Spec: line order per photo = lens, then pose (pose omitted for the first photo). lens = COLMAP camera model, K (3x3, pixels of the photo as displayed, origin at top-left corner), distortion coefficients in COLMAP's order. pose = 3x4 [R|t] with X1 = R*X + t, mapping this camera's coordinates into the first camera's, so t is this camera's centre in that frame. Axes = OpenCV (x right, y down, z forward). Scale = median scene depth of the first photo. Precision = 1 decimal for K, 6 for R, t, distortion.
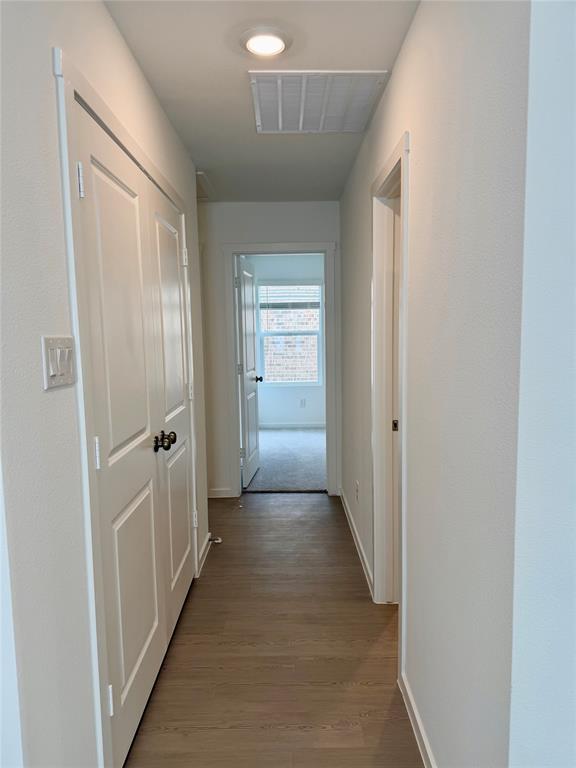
lens RADIAL K [[537.2, 0, 288.4], [0, 537.2, 384.1], [0, 0, 1]] dist [-0.000447, 0.000144]
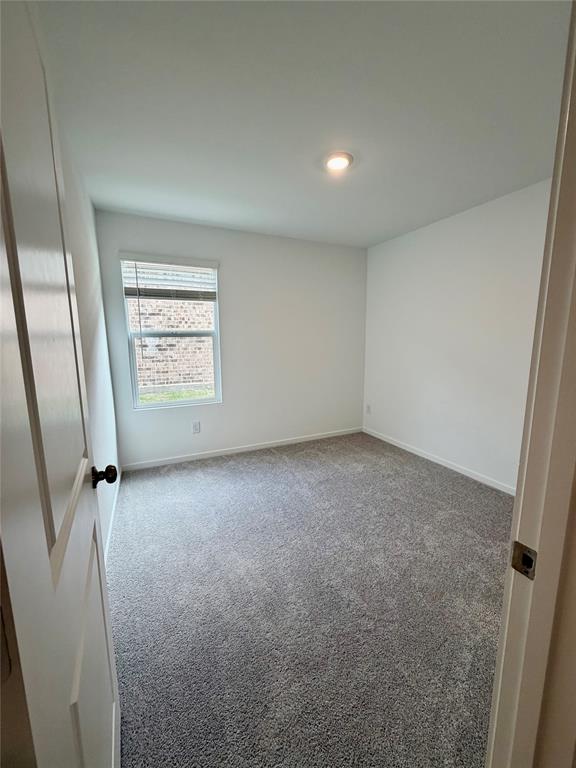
lens RADIAL K [[309.0, 0, 287.4], [0, 309.0, 383.7], [0, 0, 1]] dist [0.000820, -0.000032]
pose [[0.907476, -0.049223, 0.417209, -0.027611], [0.029089, 0.998091, 0.054485, -0.035919], [-0.419095, -0.037307, 0.907176, 0.435309]]
